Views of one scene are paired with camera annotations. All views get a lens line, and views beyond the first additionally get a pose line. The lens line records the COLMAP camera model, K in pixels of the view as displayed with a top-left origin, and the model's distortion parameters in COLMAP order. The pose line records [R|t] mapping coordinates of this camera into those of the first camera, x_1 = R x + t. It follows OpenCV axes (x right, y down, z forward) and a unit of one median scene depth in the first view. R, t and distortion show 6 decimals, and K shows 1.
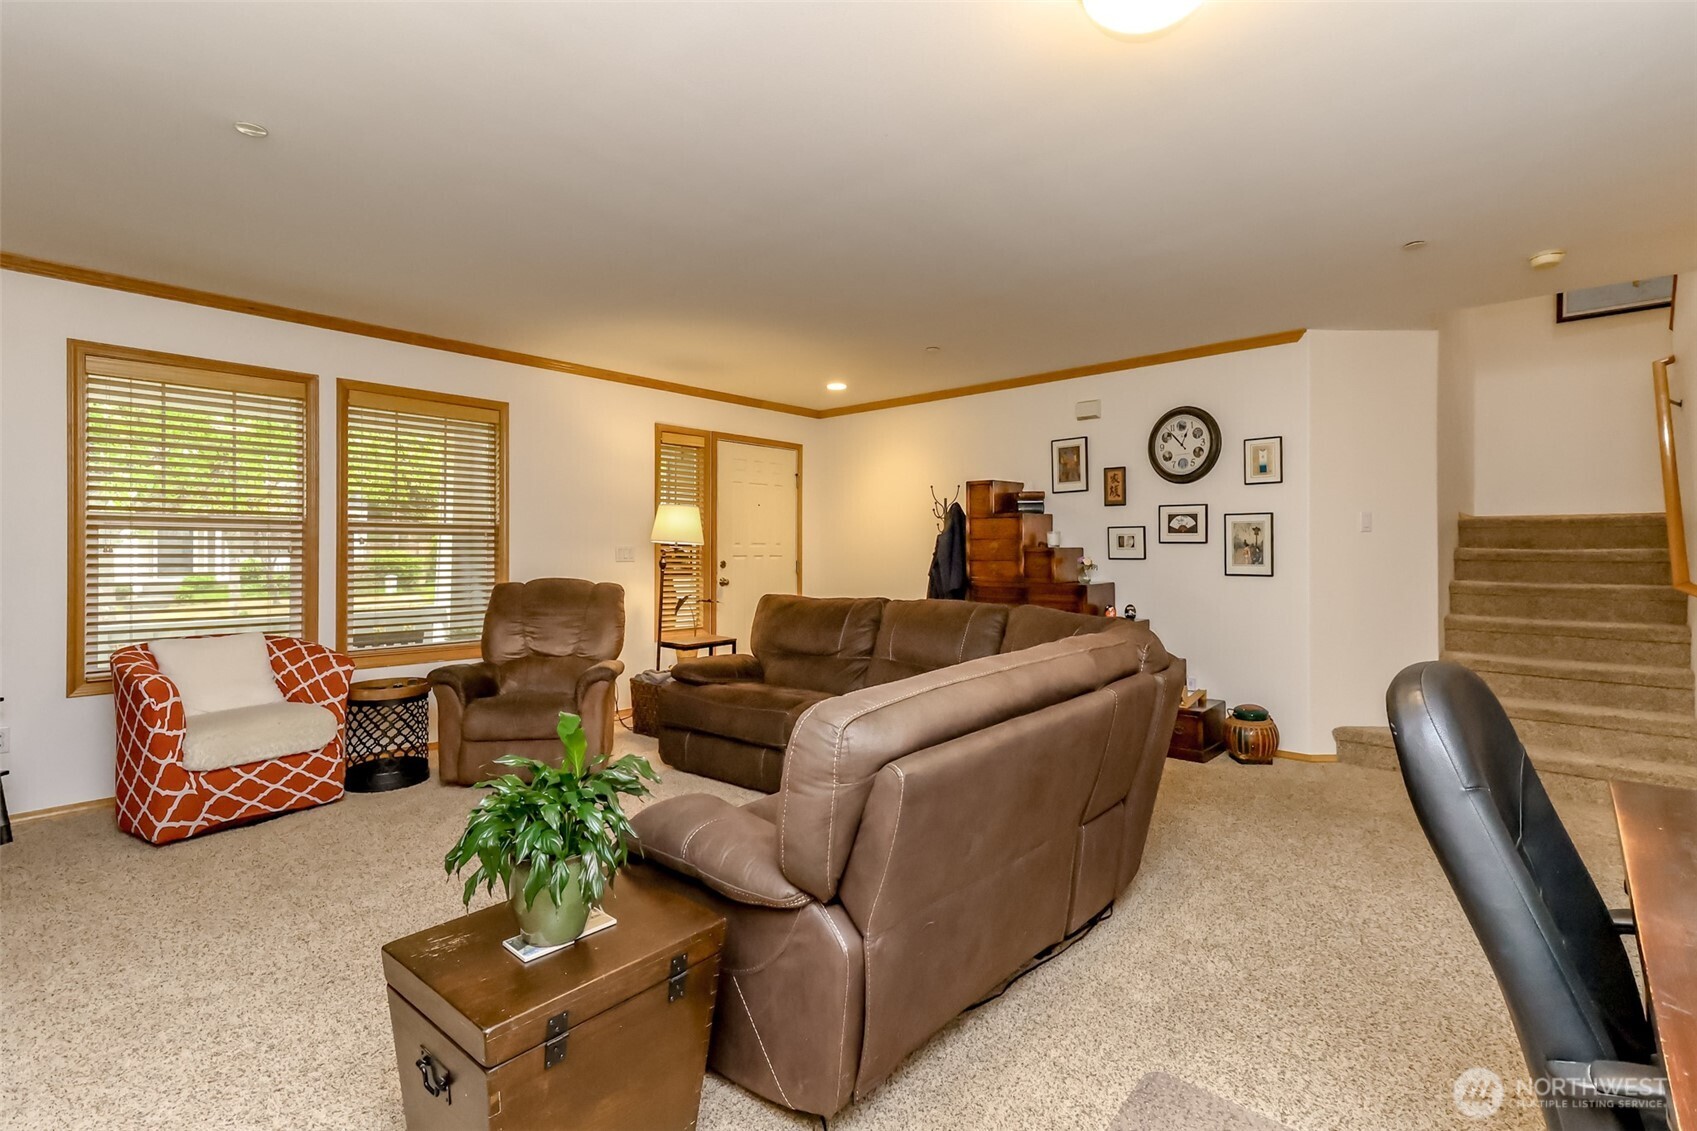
lens RADIAL K [[753.5, 0, 857.7], [0, 753.5, 560.7], [0, 0, 1]] dist [0.005067, 0.000464]
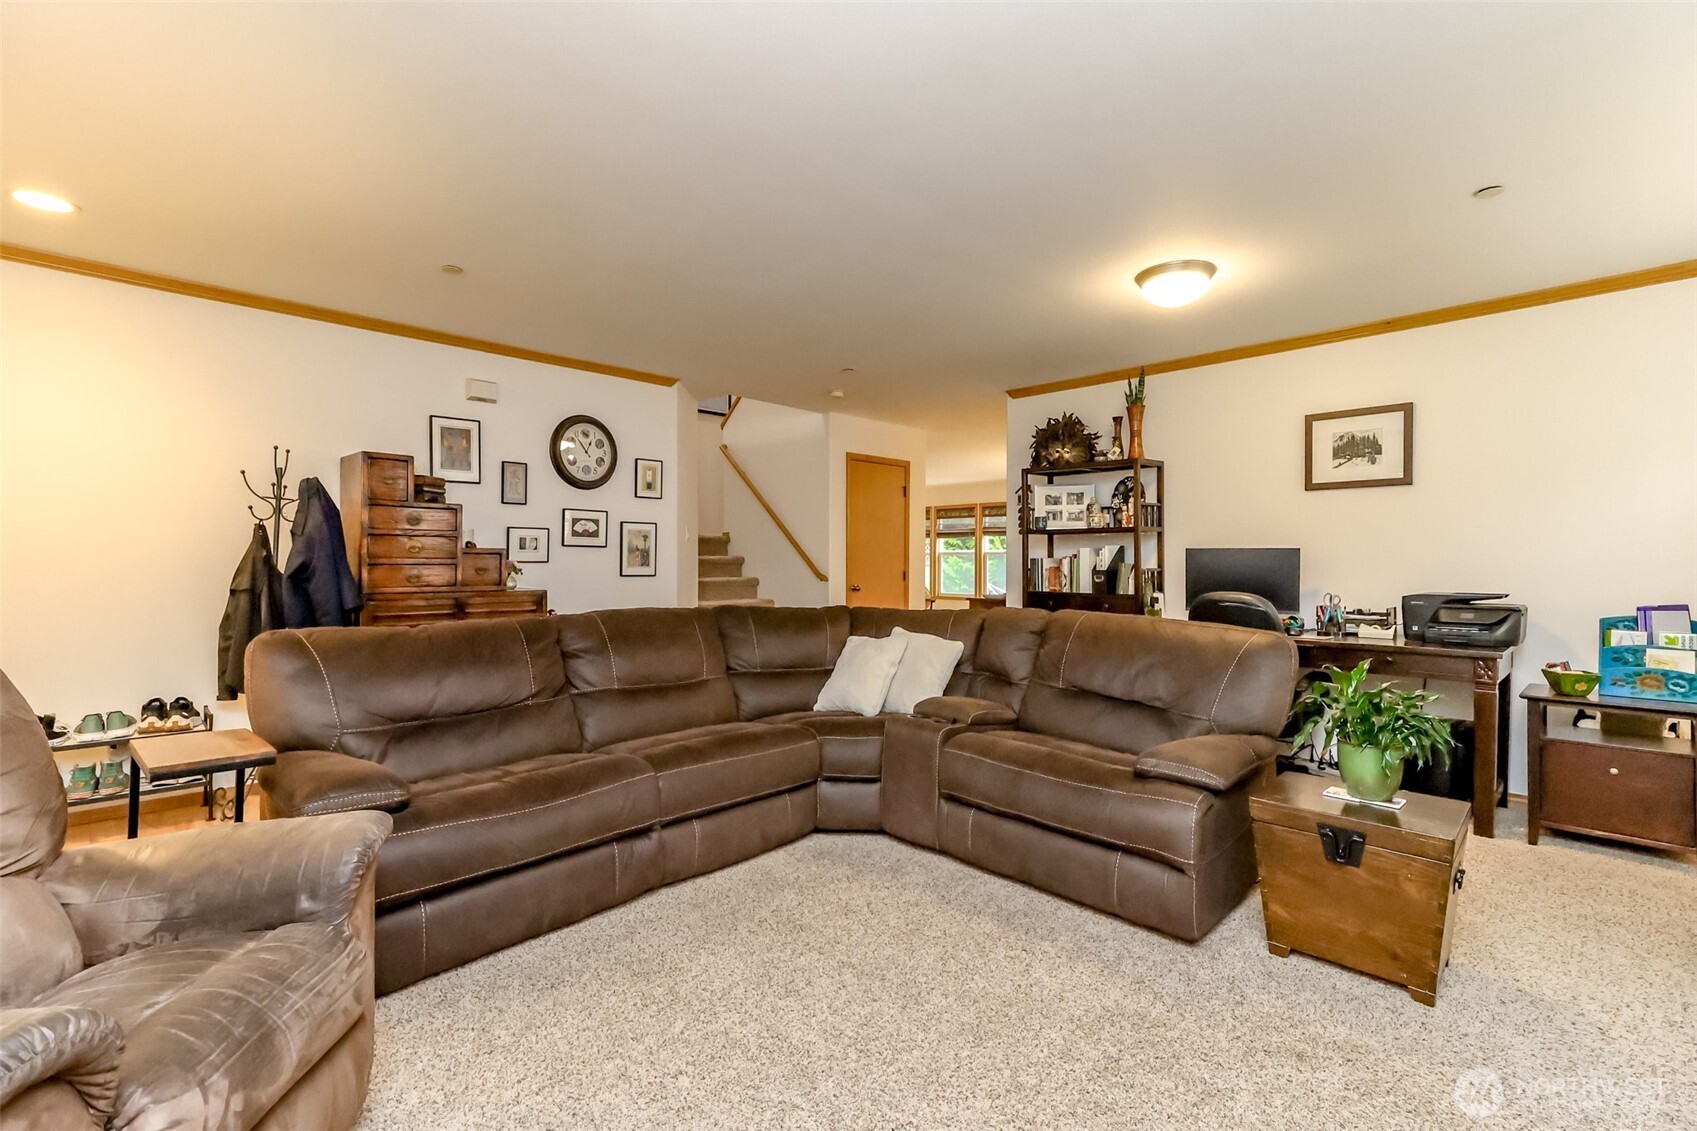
lens RADIAL K [[753.5, 0, 857.7], [0, 753.5, 560.7], [0, 0, 1]] dist [0.005067, 0.000464]
pose [[0.064103, -0.008208, 0.997910, -0.584700], [-0.002876, 0.999961, 0.008409, -0.013880], [-0.997939, -0.003409, 0.064076, 0.560133]]
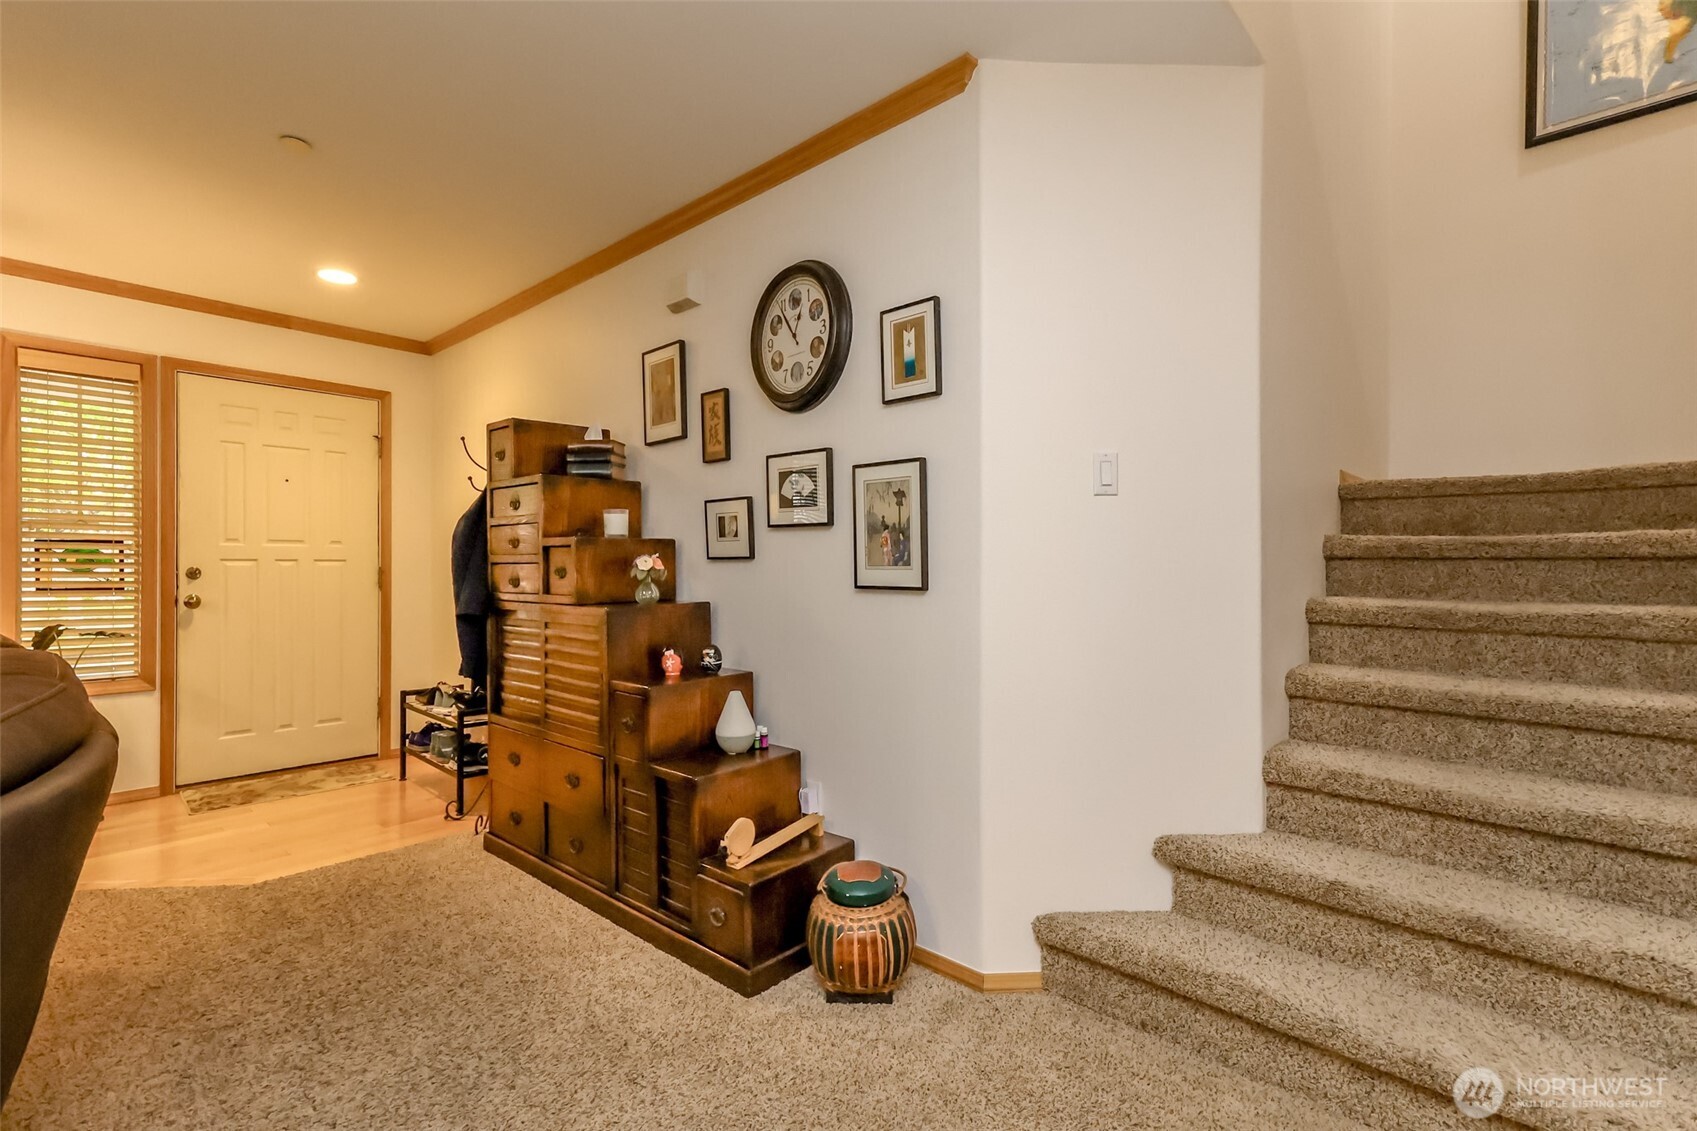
lens RADIAL K [[764.7, 0, 848.5], [0, 764.7, 565.5], [0, 0, 1]] dist [-0.015762, 0.015342]
pose [[0.999987, -0.003872, -0.003210, 0.468268], [0.003853, 0.999975, -0.005852, 0.006692], [0.003233, 0.005839, 0.999978, 0.478715]]
